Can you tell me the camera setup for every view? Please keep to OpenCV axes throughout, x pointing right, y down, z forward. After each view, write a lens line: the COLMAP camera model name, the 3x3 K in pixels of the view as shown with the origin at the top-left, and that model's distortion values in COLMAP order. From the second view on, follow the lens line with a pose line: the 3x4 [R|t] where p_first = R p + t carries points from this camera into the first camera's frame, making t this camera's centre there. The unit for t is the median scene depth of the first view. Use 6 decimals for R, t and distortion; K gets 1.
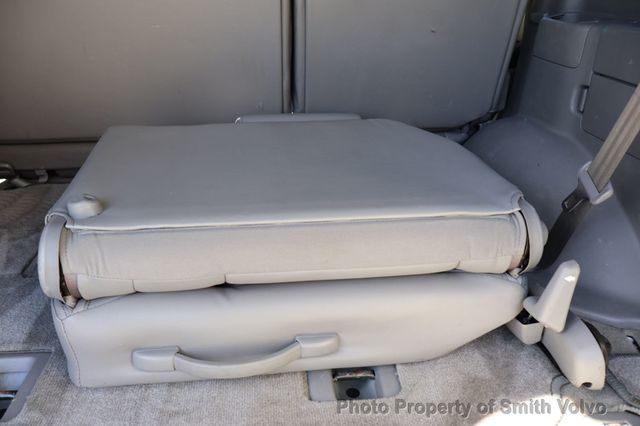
lens RADIAL K [[545.6, 0, 317.2], [0, 545.6, 214.1], [0, 0, 1]] dist [0.003027, -0.001755]
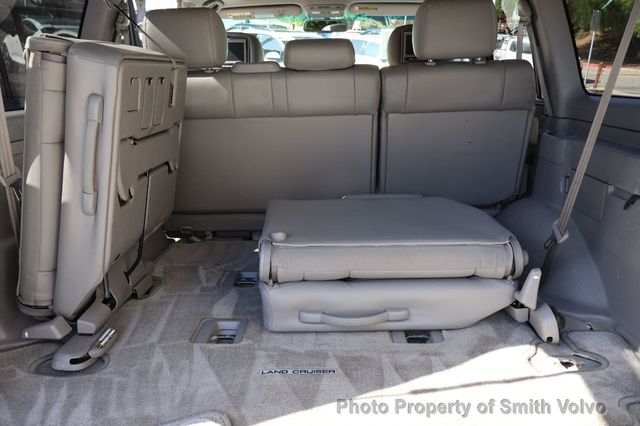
lens RADIAL K [[545.6, 0, 317.2], [0, 545.6, 214.1], [0, 0, 1]] dist [0.003027, -0.001755]
pose [[0.992671, 0.006877, -0.120651, -0.044336], [-0.026756, 0.986109, -0.163928, 0.202701], [0.117848, 0.165954, 0.979066, -0.821439]]
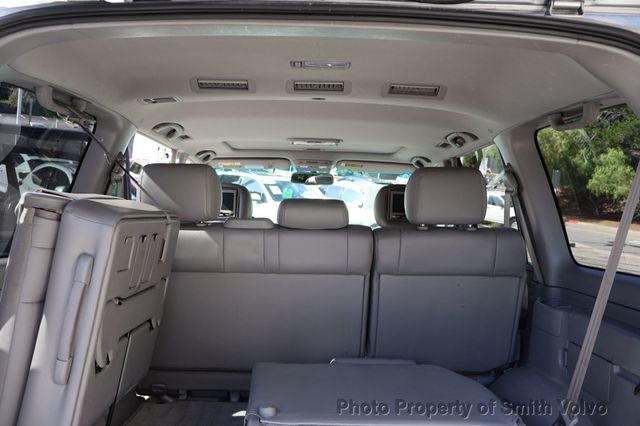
lens RADIAL K [[545.6, 0, 317.2], [0, 545.6, 214.1], [0, 0, 1]] dist [0.003027, -0.001755]
pose [[0.996899, 0.023703, -0.075040, -0.125996], [-0.052216, 0.912639, -0.405418, 0.101526], [0.058875, 0.408079, 0.911046, -0.785834]]
